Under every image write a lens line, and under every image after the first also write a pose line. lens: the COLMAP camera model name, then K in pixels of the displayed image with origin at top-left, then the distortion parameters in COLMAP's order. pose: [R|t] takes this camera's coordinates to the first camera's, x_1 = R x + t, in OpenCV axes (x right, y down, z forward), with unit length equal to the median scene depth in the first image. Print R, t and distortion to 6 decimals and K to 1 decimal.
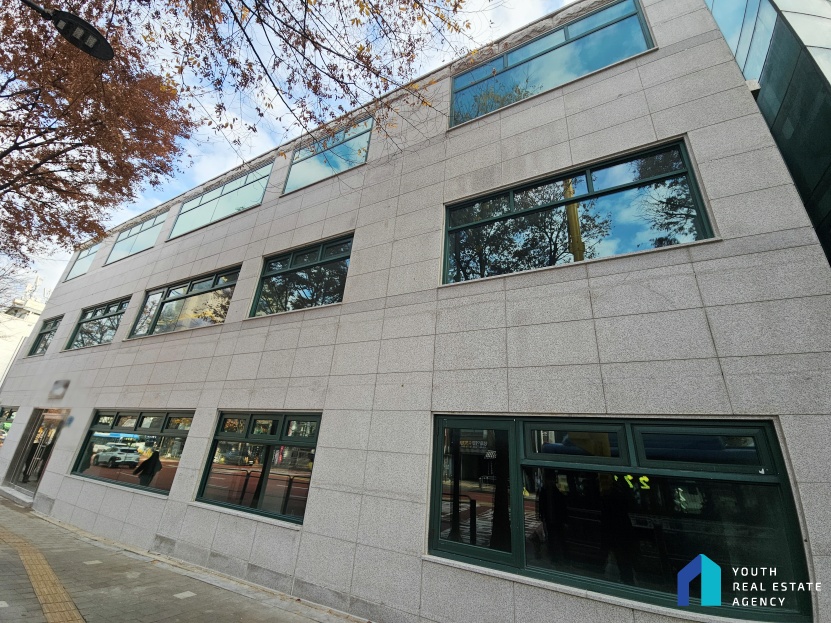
lens RADIAL K [[352.5, 0, 401.5], [0, 352.5, 310.6], [0, 0, 1]] dist [0.016967, -0.014667]
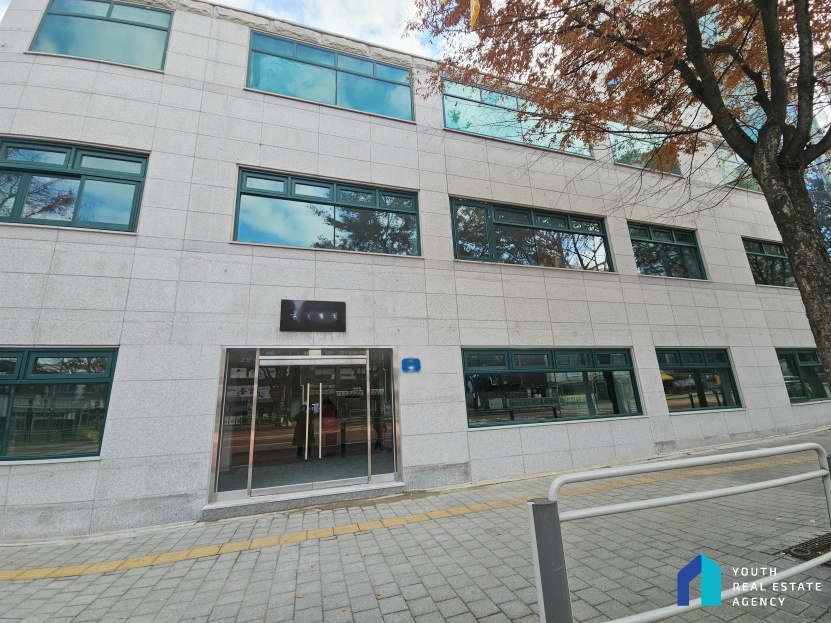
lens RADIAL K [[352.5, 0, 401.5], [0, 352.5, 310.6], [0, 0, 1]] dist [0.016967, -0.014667]
pose [[0.690101, 0.067111, 0.720594, -2.290808], [-0.194813, 0.976165, 0.095656, 0.228727], [-0.696999, -0.206393, 0.686727, 0.866491]]
